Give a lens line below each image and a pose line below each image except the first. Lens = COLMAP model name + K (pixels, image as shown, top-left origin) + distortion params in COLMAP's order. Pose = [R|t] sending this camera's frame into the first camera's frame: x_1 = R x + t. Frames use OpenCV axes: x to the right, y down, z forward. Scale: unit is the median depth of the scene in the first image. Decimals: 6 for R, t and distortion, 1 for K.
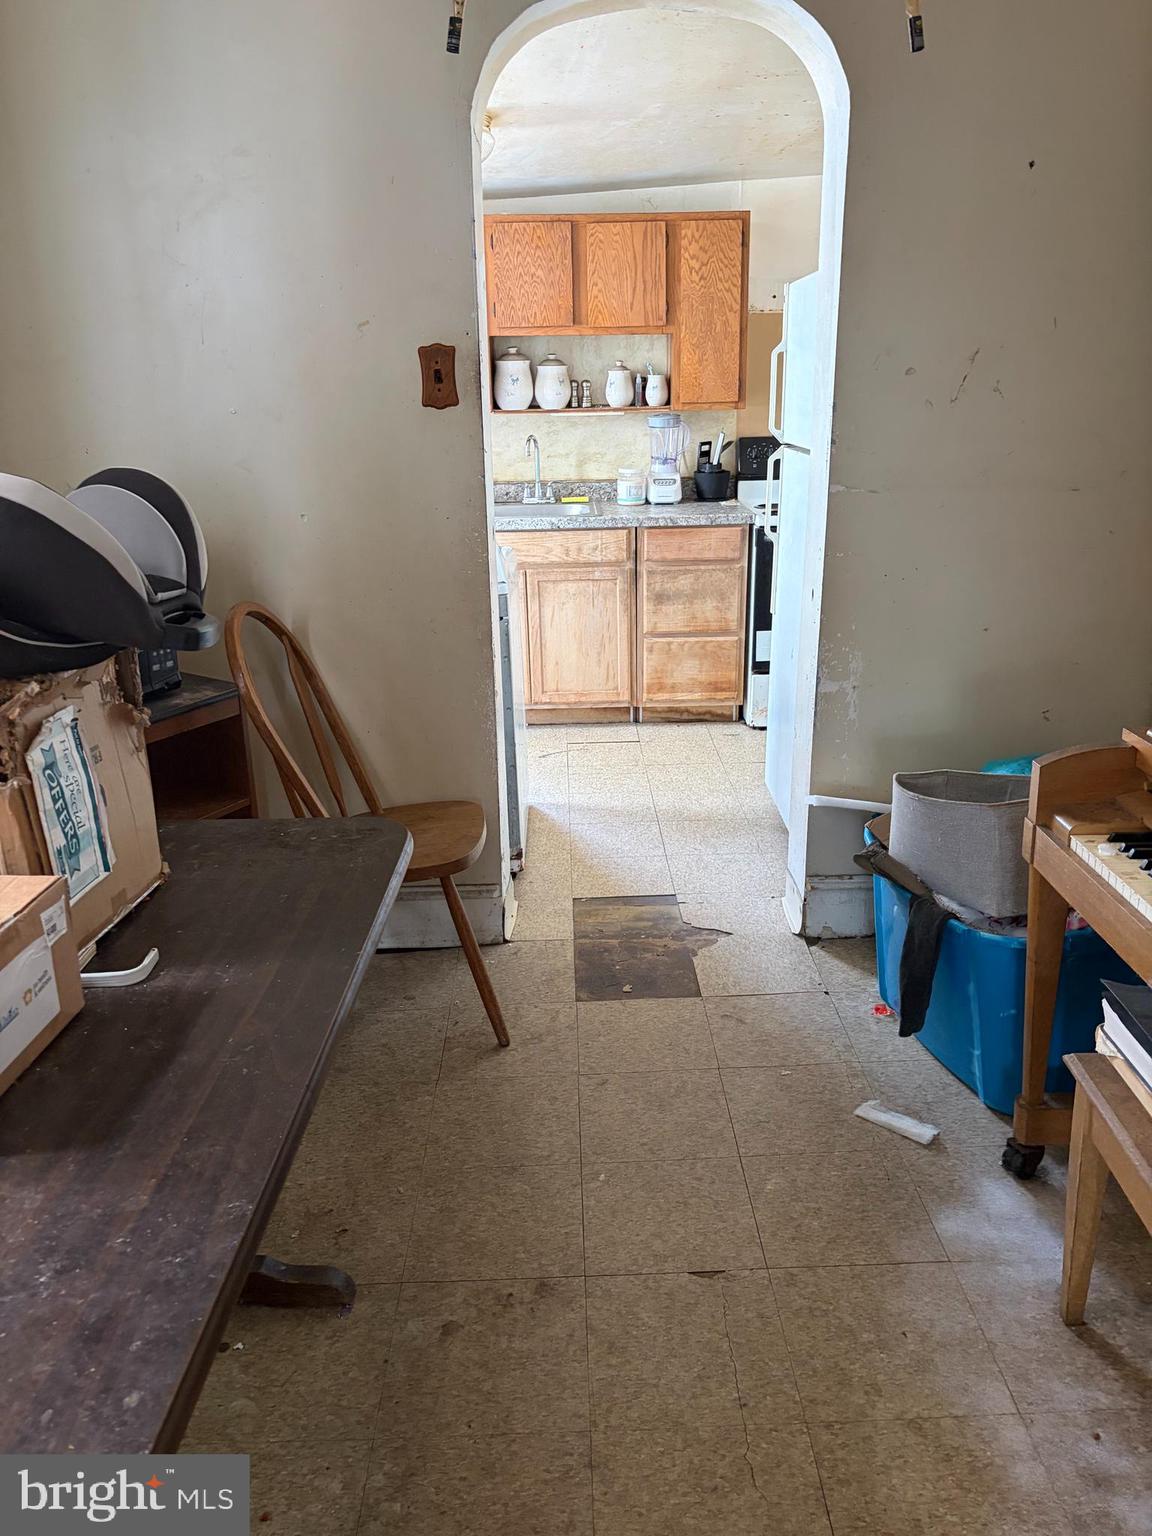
lens RADIAL K [[1279.7, 0, 576.0], [0, 1279.7, 768.0], [0, 0, 1]] dist [0.173765, -0.438581]
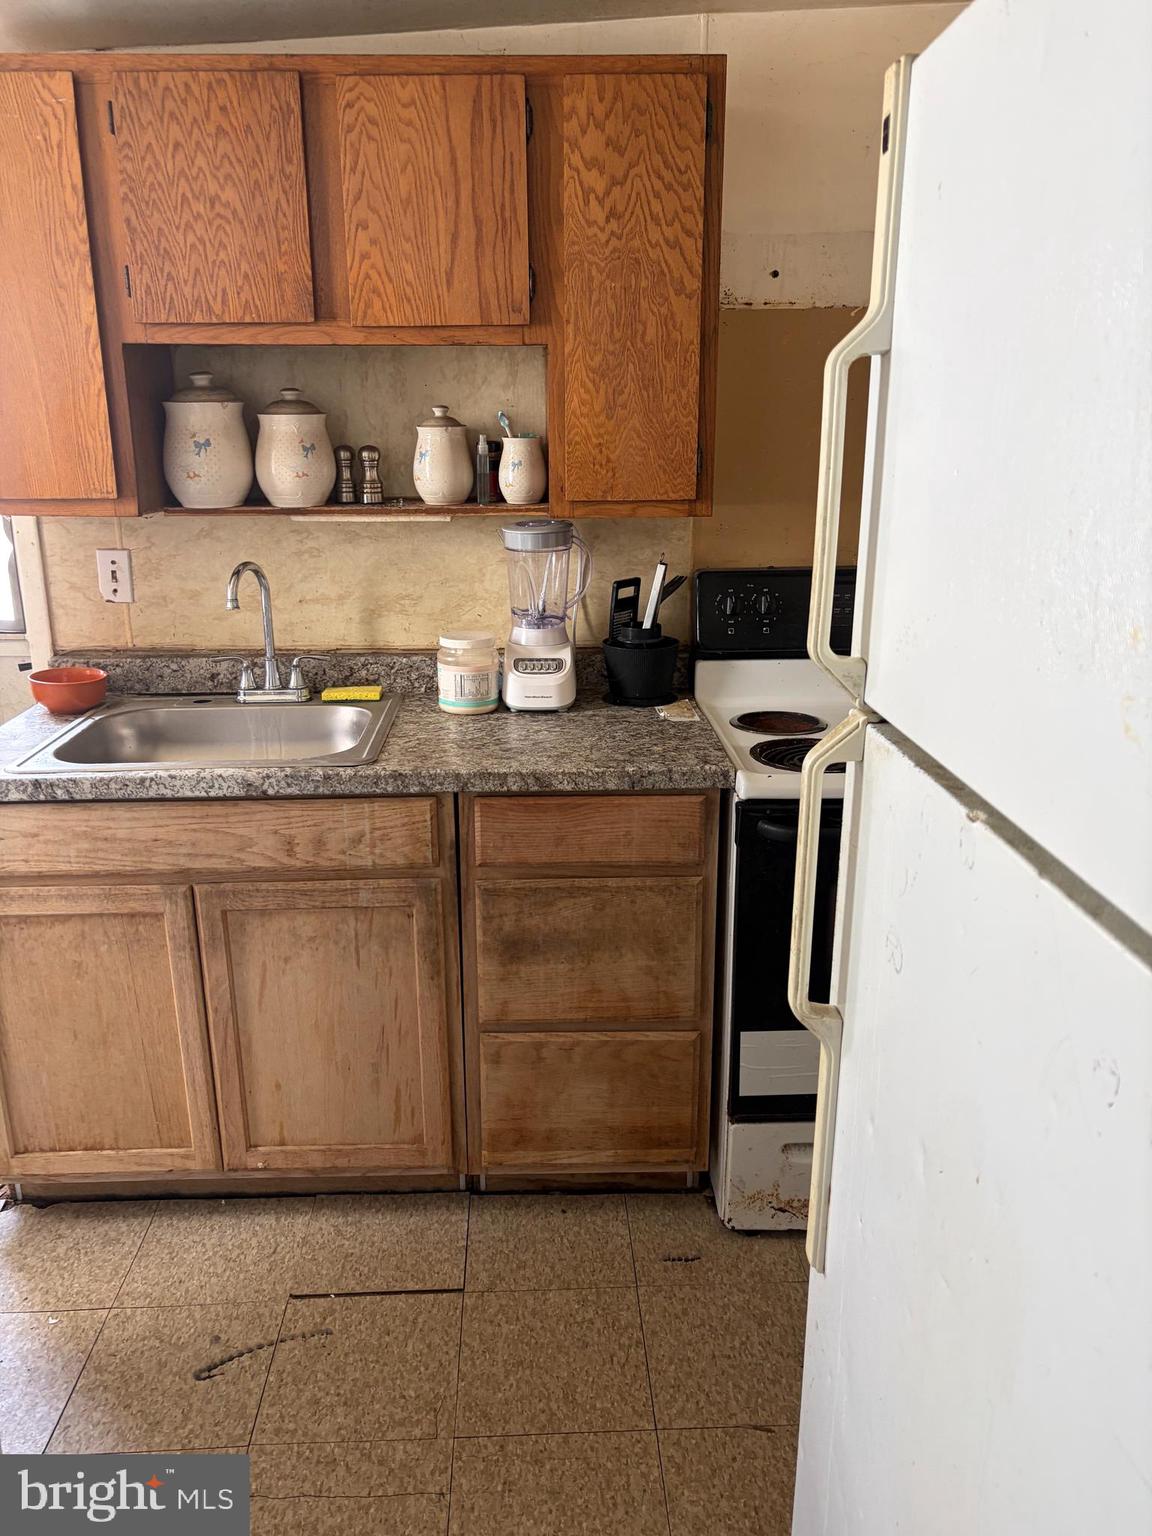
lens RADIAL K [[1212.9, 0, 557.3], [0, 1212.9, 766.0], [0, 0, 1]] dist [0.052224, -0.002599]
pose [[0.999926, 0.007801, 0.009349, 0.074779], [-0.007497, 0.999459, -0.032021, -0.178466], [-0.009594, 0.031948, 0.999443, 0.589596]]
